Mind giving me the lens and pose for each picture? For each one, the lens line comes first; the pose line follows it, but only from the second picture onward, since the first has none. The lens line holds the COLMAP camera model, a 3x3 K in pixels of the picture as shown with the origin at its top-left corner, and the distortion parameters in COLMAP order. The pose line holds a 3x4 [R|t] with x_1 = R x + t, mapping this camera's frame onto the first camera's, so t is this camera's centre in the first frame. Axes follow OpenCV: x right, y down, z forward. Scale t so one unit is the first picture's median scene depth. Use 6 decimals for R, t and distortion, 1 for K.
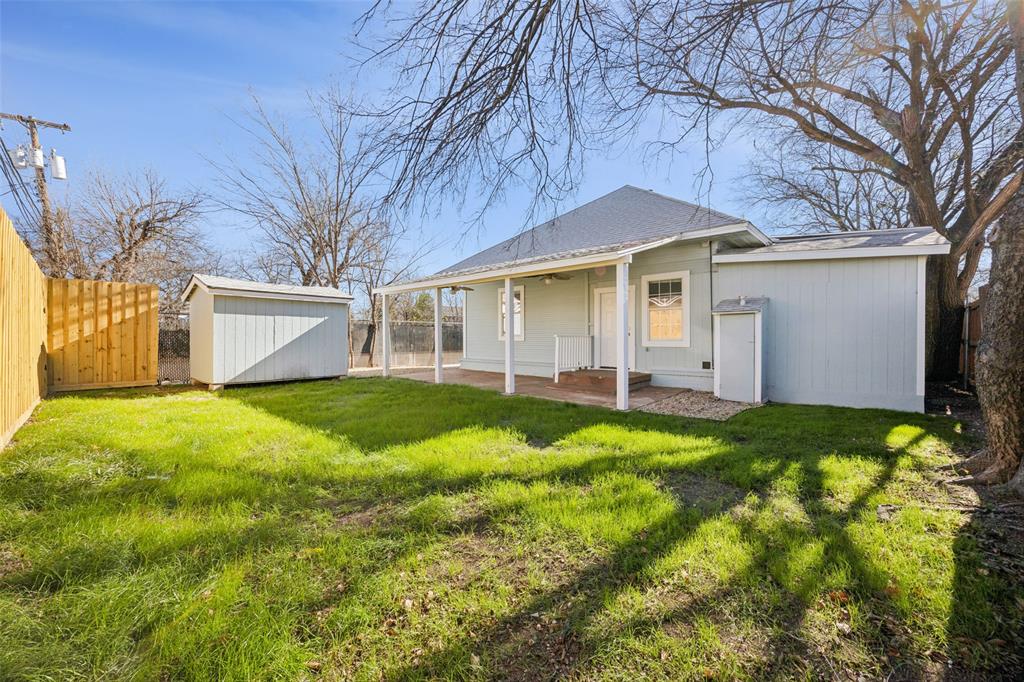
lens RADIAL K [[392.8, 0, 512.0], [0, 392.8, 338.3], [0, 0, 1]] dist [-0.000518, 0.000650]
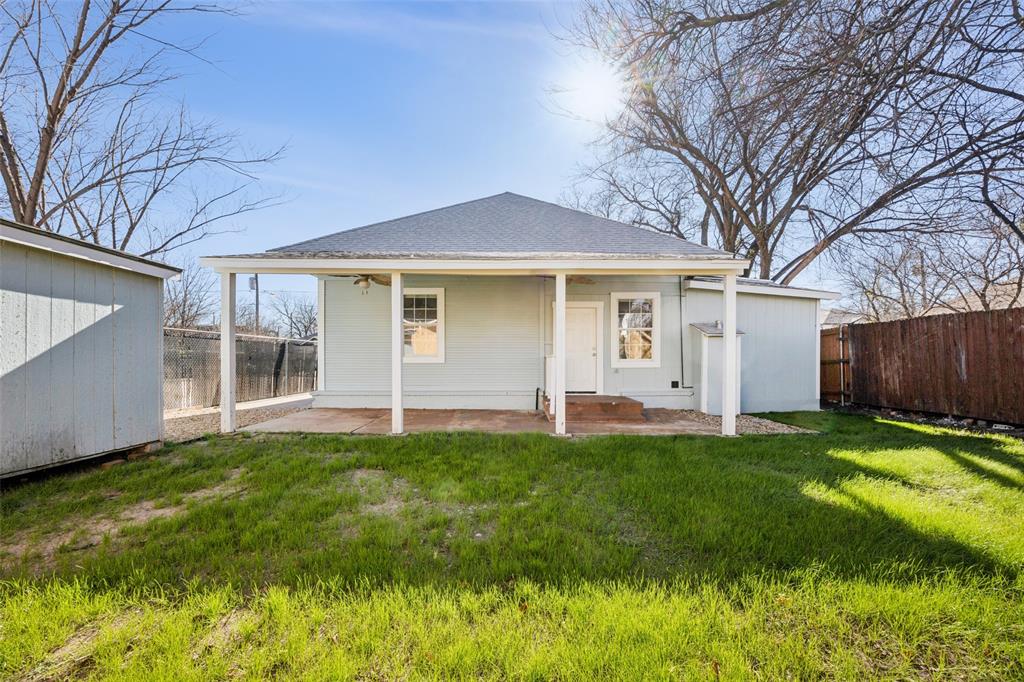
lens RADIAL K [[412.5, 0, 511.2], [0, 412.5, 364.5], [0, 0, 1]] dist [0.002349, 0.000067]
pose [[0.726493, -0.006675, 0.687142, -0.459639], [-0.000380, 0.999949, 0.010115, 0.003583], [-0.687174, -0.007609, 0.726453, 0.394626]]
